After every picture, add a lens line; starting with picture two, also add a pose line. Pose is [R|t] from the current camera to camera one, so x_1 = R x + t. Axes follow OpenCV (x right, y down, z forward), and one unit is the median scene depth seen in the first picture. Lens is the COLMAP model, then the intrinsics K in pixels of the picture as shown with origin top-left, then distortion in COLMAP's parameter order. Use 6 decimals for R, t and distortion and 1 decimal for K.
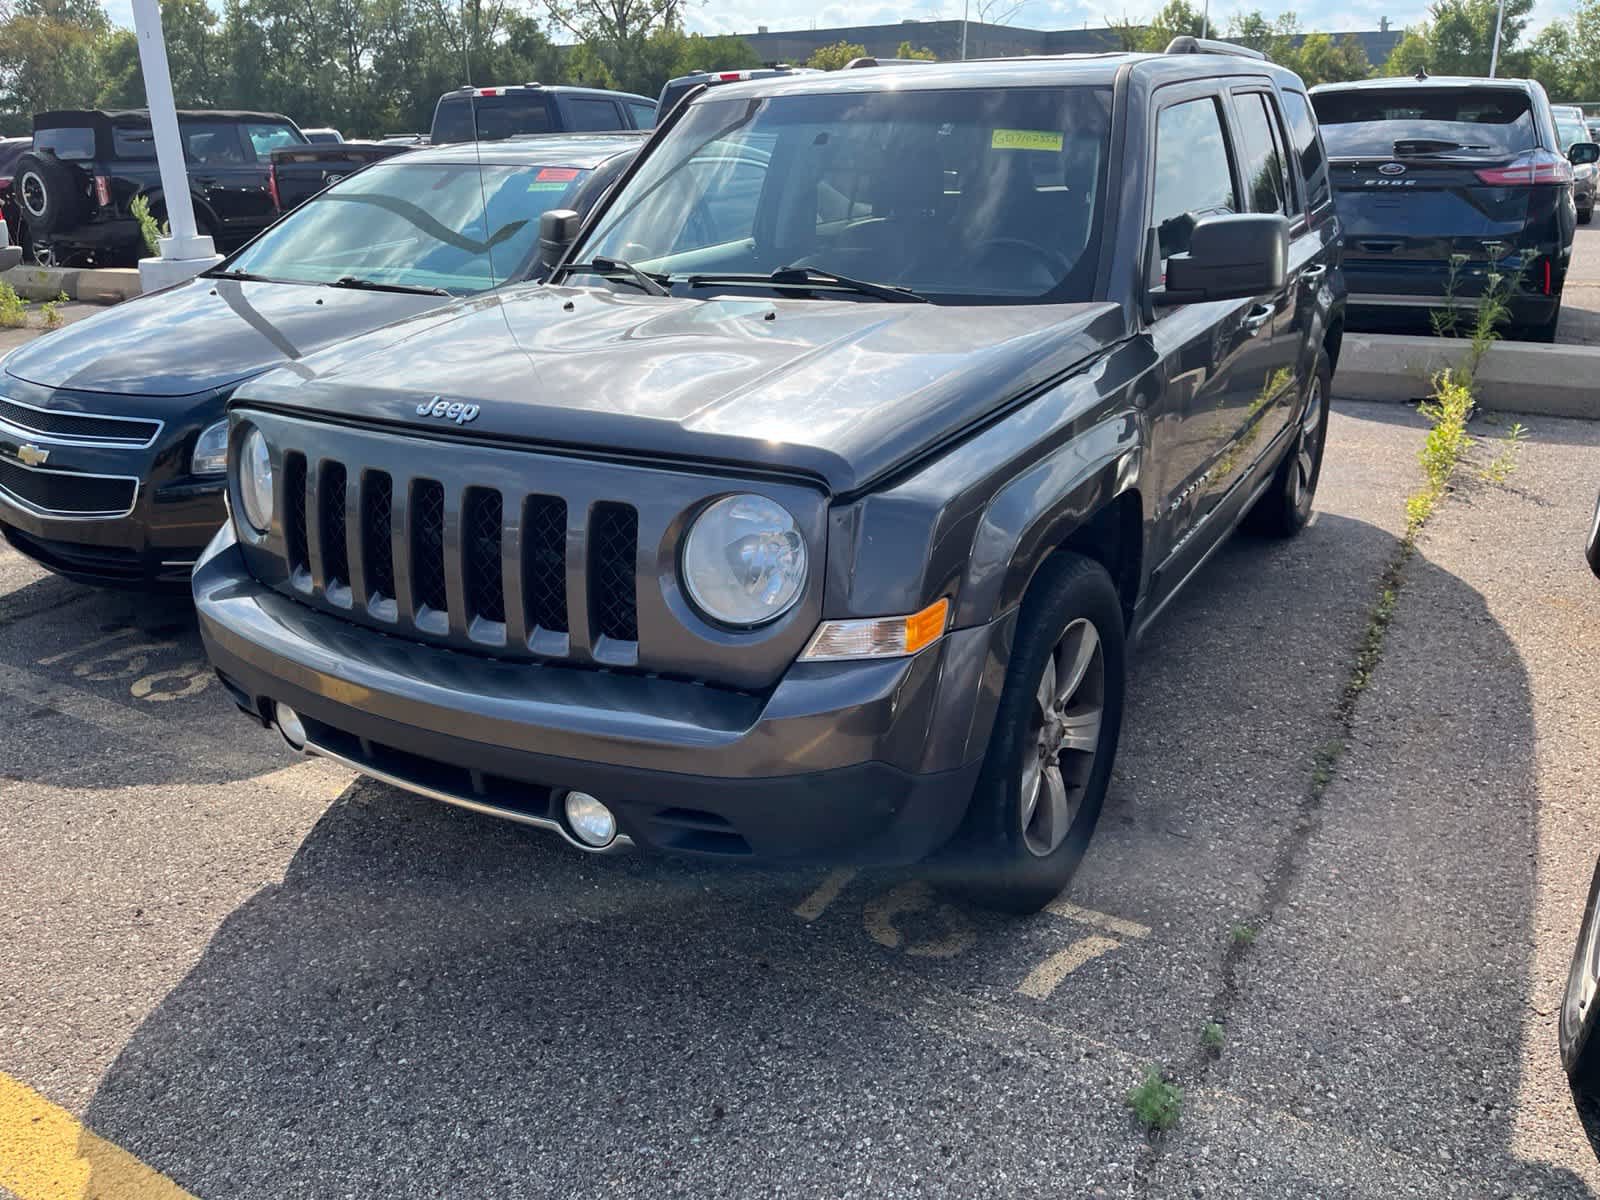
lens RADIAL K [[1325.1, 0, 805.8], [0, 1325.1, 613.3], [0, 0, 1]] dist [0.082978, -0.149687]
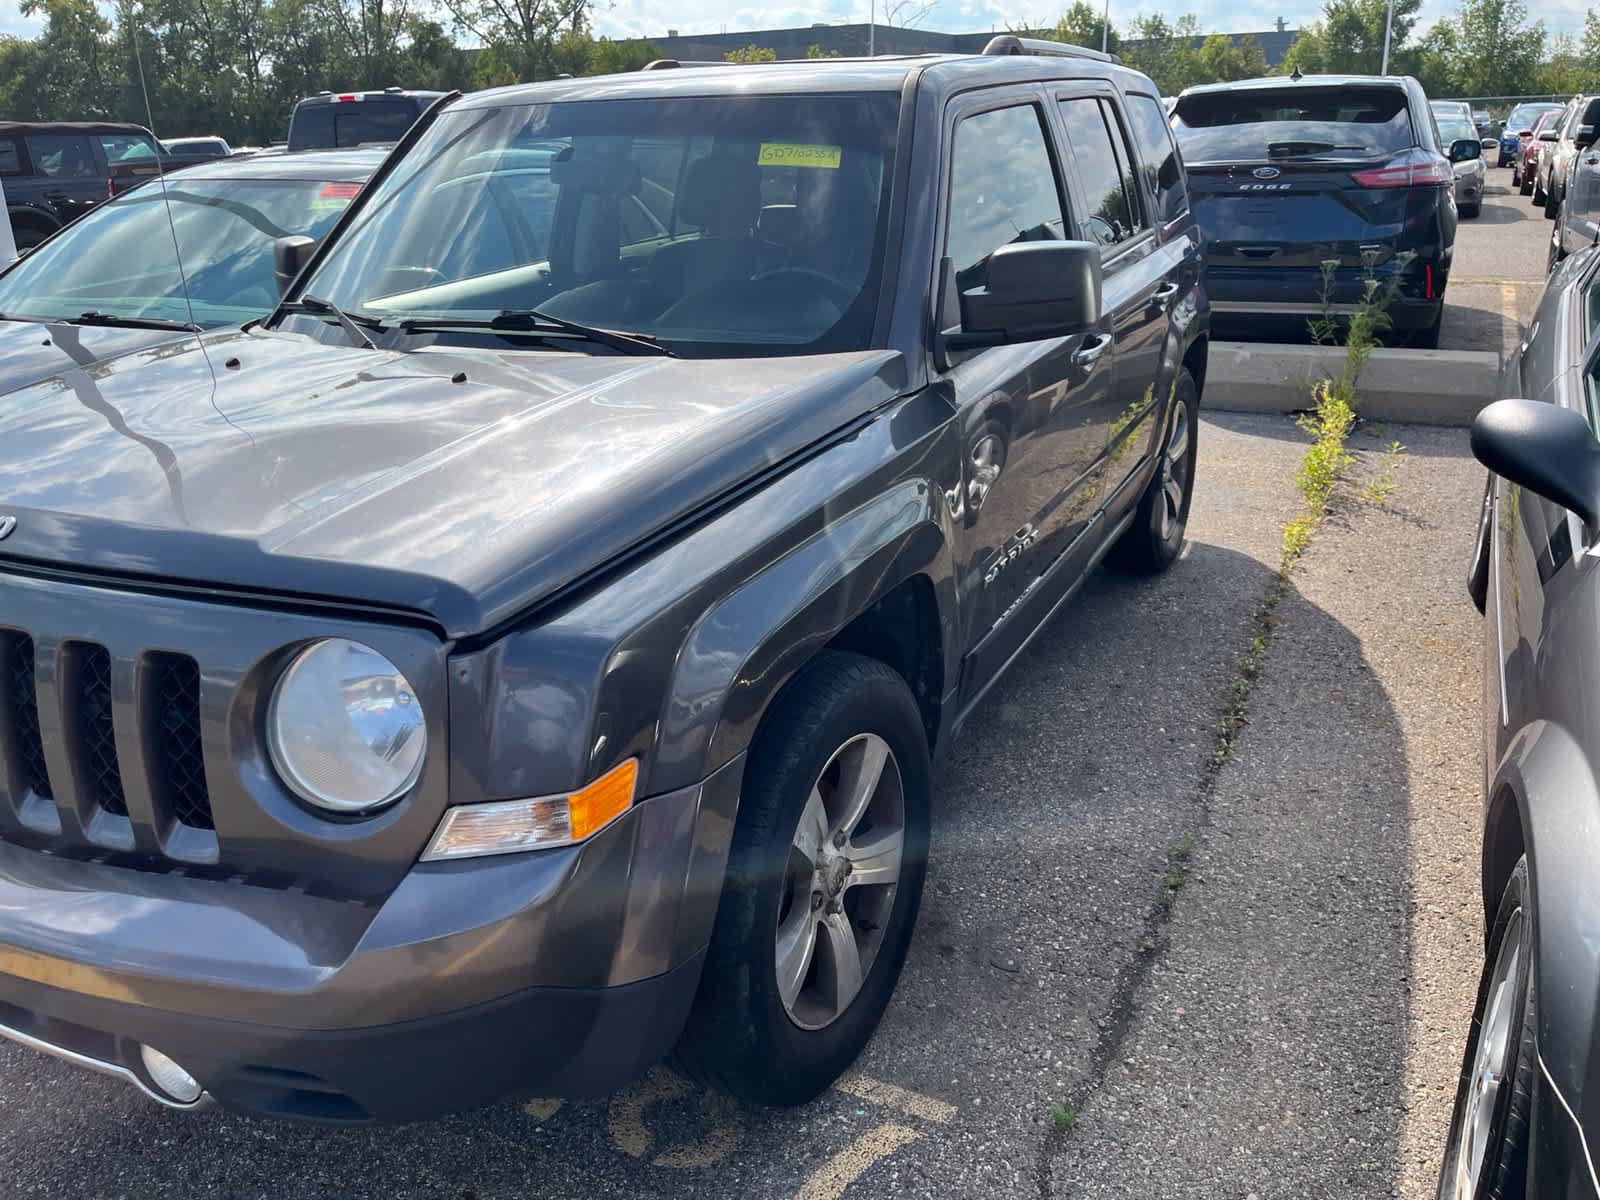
lens RADIAL K [[1332.6, 0, 825.5], [0, 1332.6, 595.0], [0, 0, 1]] dist [0.079750, -0.142421]
pose [[0.997108, -0.031806, 0.069025, 0.124085], [0.032865, 0.999358, -0.014269, -0.067689], [-0.068527, 0.016496, 0.997513, 0.165553]]
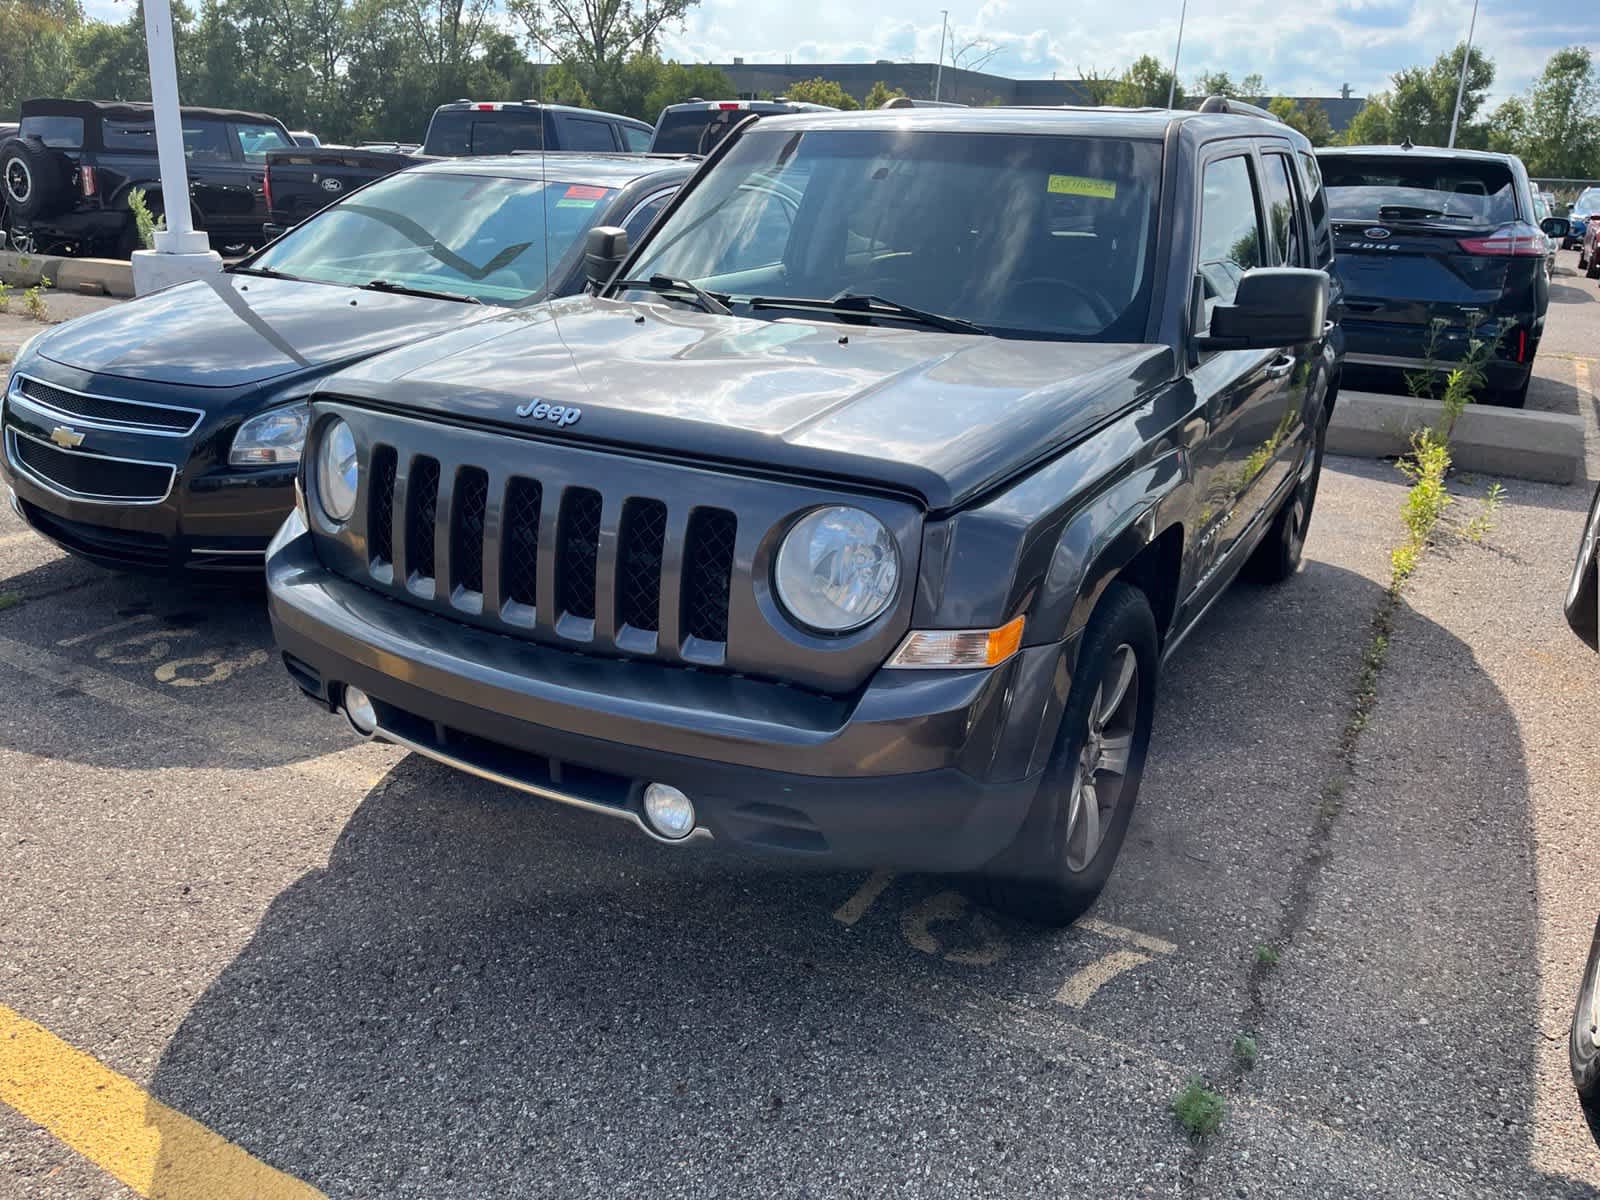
lens RADIAL K [[1320.8, 0, 798.2], [0, 1320.8, 611.9], [0, 0, 1]] dist [0.083818, -0.152796]
pose [[0.998318, 0.048662, 0.031520, -0.077712], [-0.047981, 0.998606, -0.022016, 0.012958], [-0.032547, 0.020467, 0.999261, -0.030041]]
